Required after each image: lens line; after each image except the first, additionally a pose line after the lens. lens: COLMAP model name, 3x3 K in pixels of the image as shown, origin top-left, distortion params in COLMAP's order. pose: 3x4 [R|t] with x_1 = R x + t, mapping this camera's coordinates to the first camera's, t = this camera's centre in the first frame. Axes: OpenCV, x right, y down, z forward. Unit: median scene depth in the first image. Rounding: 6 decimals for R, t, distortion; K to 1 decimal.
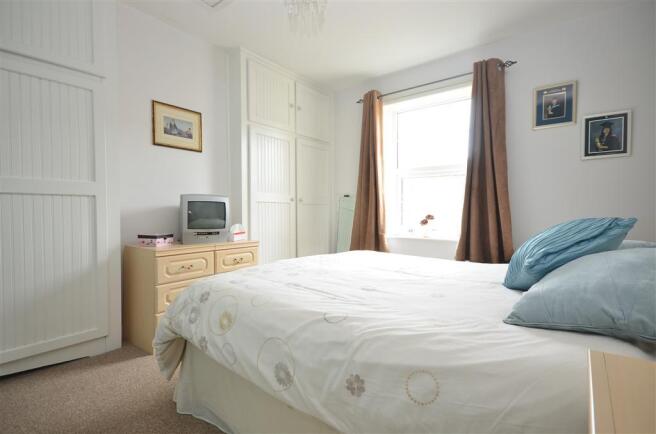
lens RADIAL K [[350.4, 0, 328.0], [0, 350.4, 217.0], [0, 0, 1]] dist [-0.002508, -0.000440]
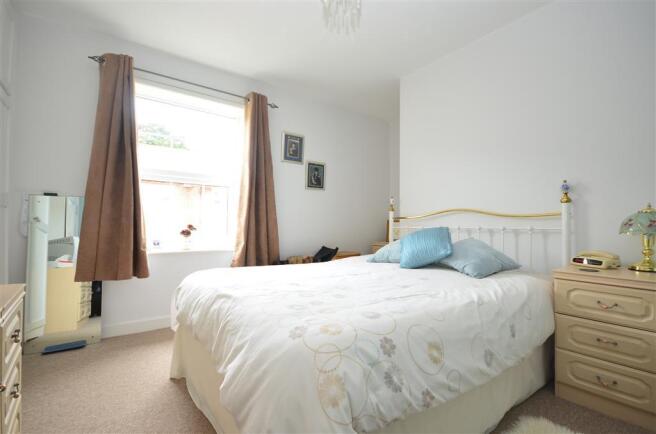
lens RADIAL K [[327.7, 0, 328.0], [0, 327.7, 217.0], [0, 0, 1]] dist [-0.000926, -0.000104]
pose [[0.180348, 0.021326, 0.983372, -0.671723], [0.002810, 0.999750, -0.022196, -0.009047], [-0.983599, 0.006766, 0.180243, 0.659797]]
